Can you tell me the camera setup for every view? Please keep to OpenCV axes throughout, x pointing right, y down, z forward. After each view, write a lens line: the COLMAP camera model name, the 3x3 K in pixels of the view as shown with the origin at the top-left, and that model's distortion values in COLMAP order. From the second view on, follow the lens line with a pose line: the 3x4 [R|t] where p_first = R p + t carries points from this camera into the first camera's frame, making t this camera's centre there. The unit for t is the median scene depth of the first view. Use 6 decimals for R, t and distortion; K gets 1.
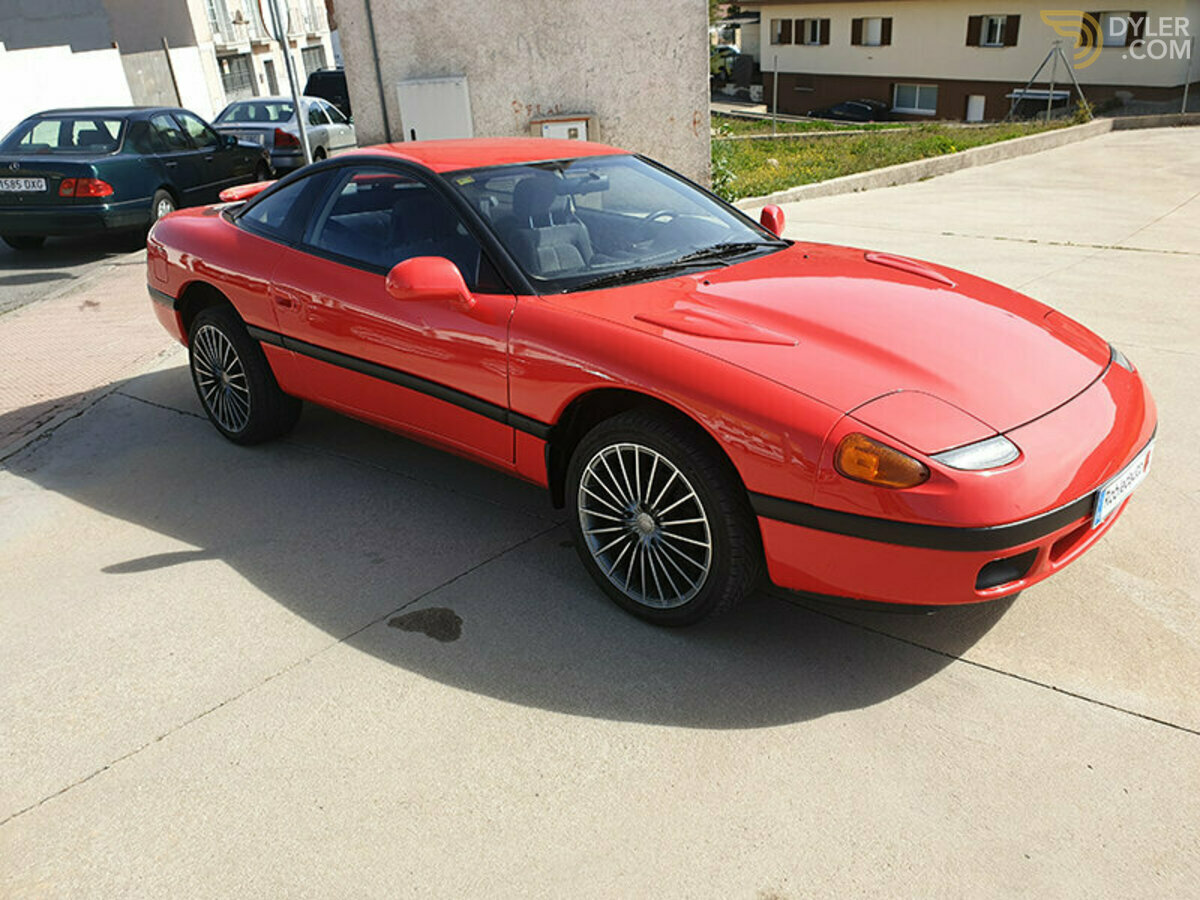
lens RADIAL K [[950.9, 0, 602.1], [0, 950.9, 441.3], [0, 0, 1]] dist [0.021220, -0.007202]
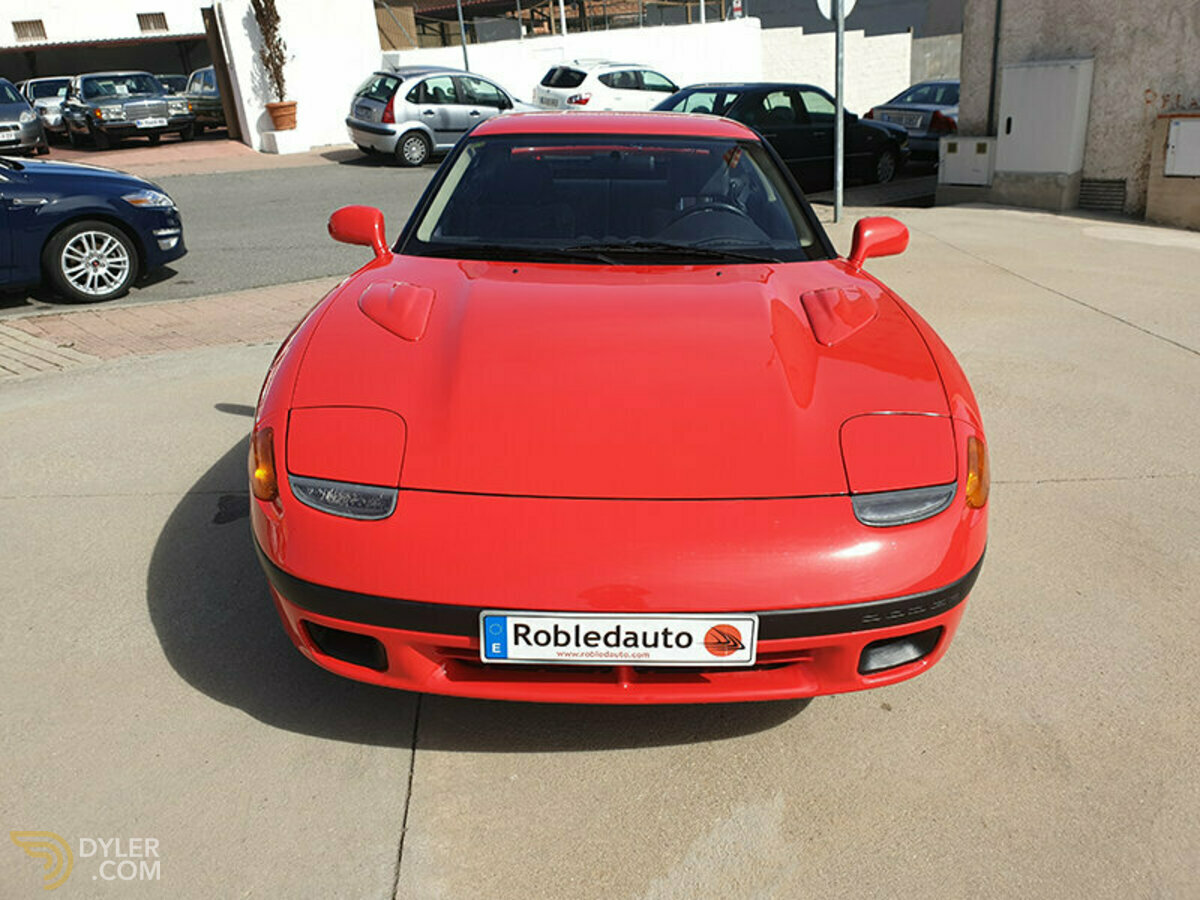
lens RADIAL K [[950.9, 0, 598.7], [0, 950.9, 428.3], [0, 0, 1]] dist [0.021220, -0.007202]
pose [[0.674099, 0.282896, -0.682320, 0.235572], [-0.282485, 0.952264, 0.115735, -0.042353], [0.682490, 0.114728, 0.721835, 0.119462]]
